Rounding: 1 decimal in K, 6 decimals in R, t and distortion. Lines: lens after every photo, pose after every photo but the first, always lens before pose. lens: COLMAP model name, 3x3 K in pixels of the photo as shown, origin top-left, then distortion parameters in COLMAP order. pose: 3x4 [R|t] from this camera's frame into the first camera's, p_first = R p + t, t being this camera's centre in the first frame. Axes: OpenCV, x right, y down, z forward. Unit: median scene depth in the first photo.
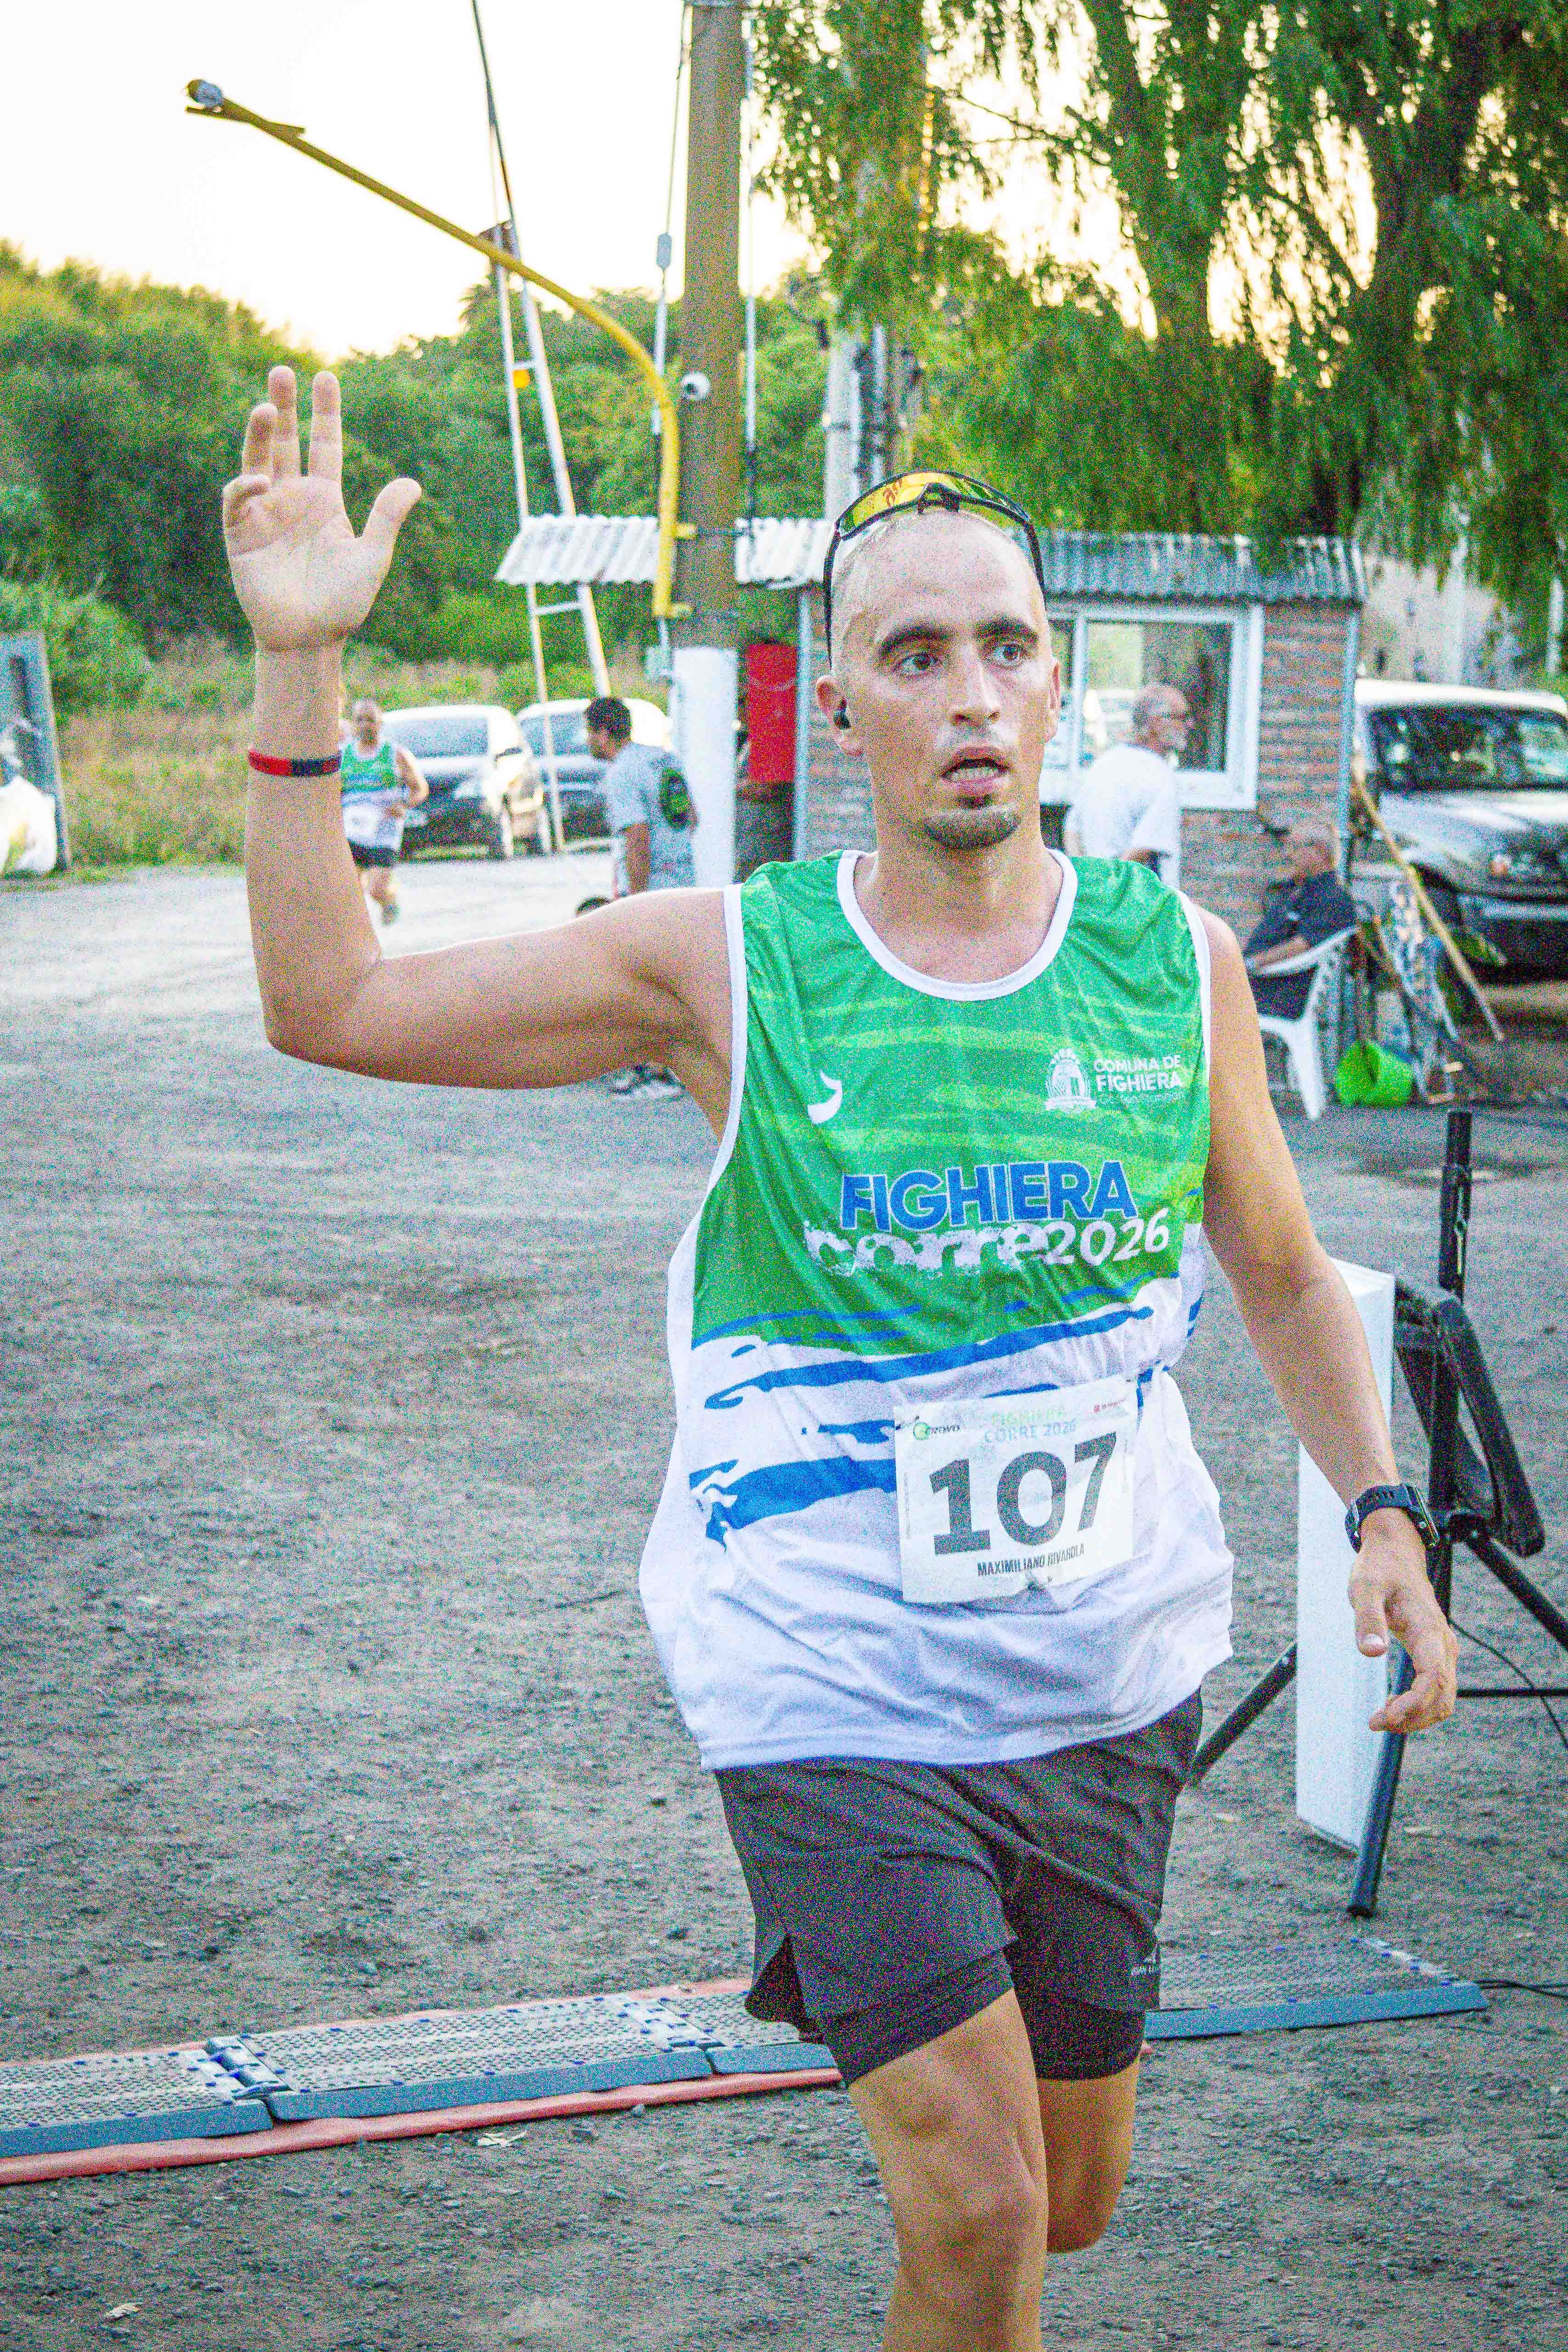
lens RADIAL K [[3273.9, 0, 784.0], [0, 3273.9, 1176.0], [0, 0, 1]] dist [0.413797, -1.618479]
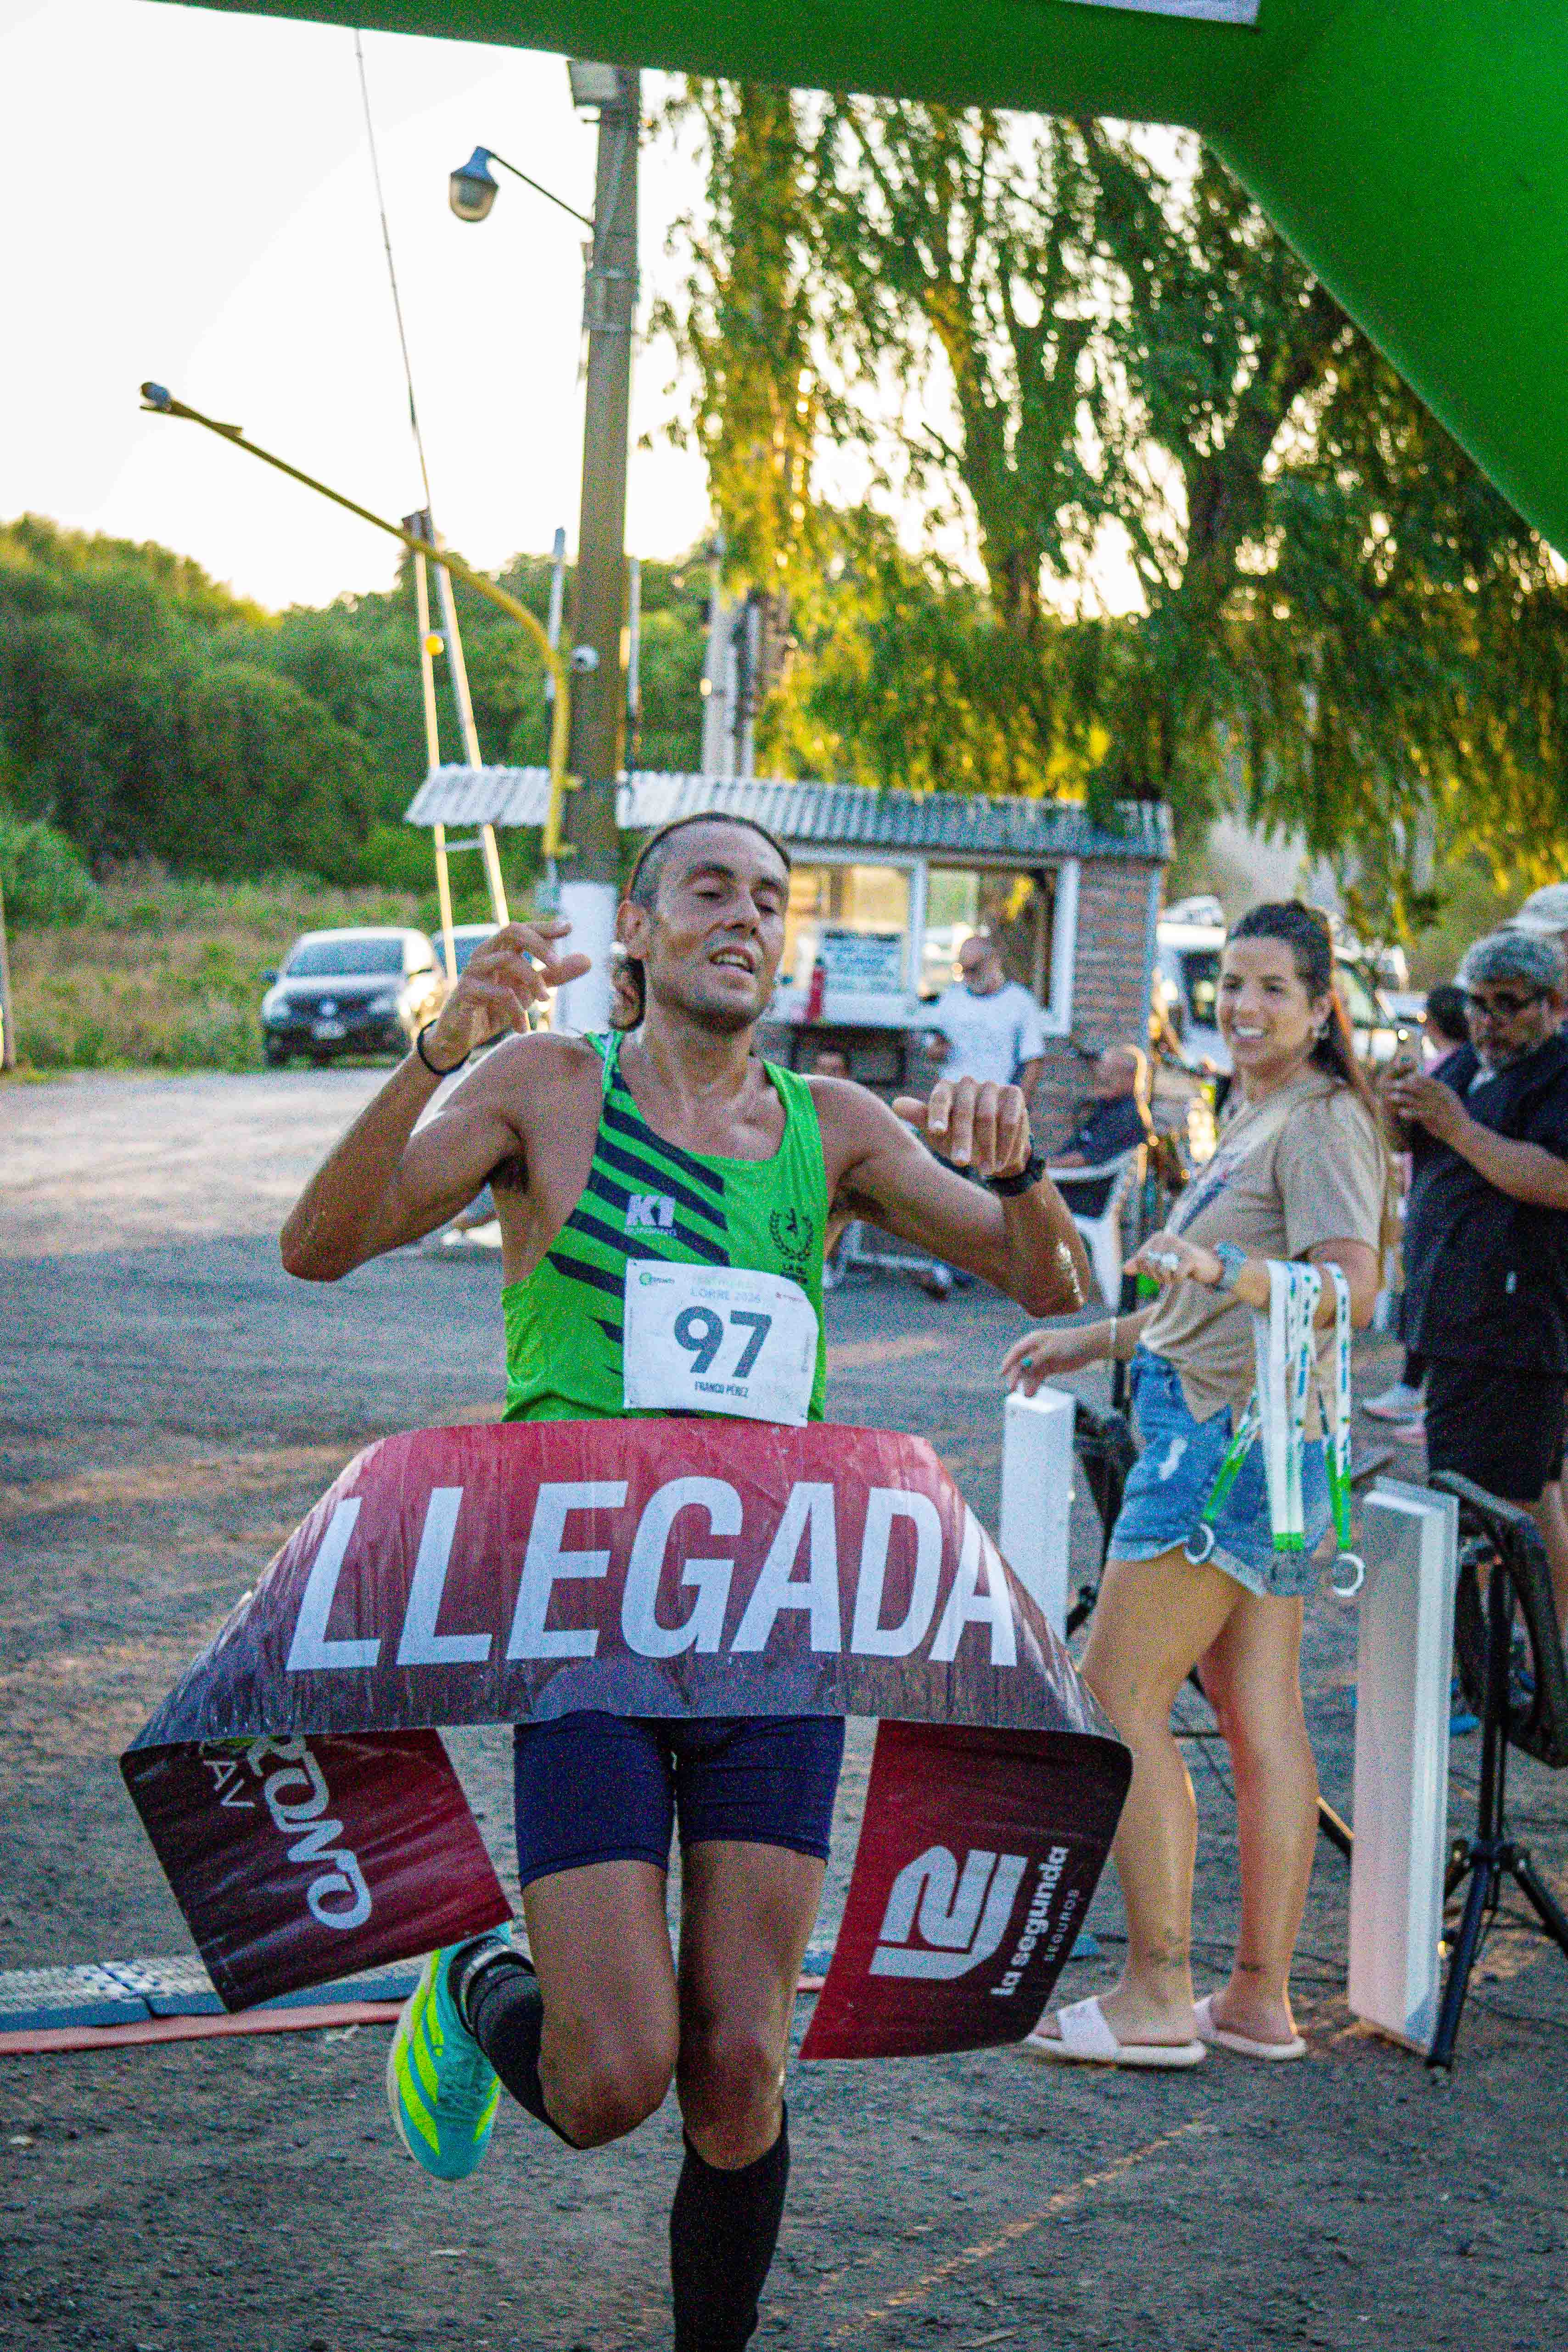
lens RADIAL K [[3273.7, 0, 784.0], [0, 3273.7, 1176.0], [0, 0, 1]] dist [0.413797, -1.618479]
pose [[0.999600, 0.019973, 0.020044, 0.021549], [-0.018554, 0.997469, -0.068637, 0.015834], [-0.021364, 0.068238, 0.997440, -0.115203]]
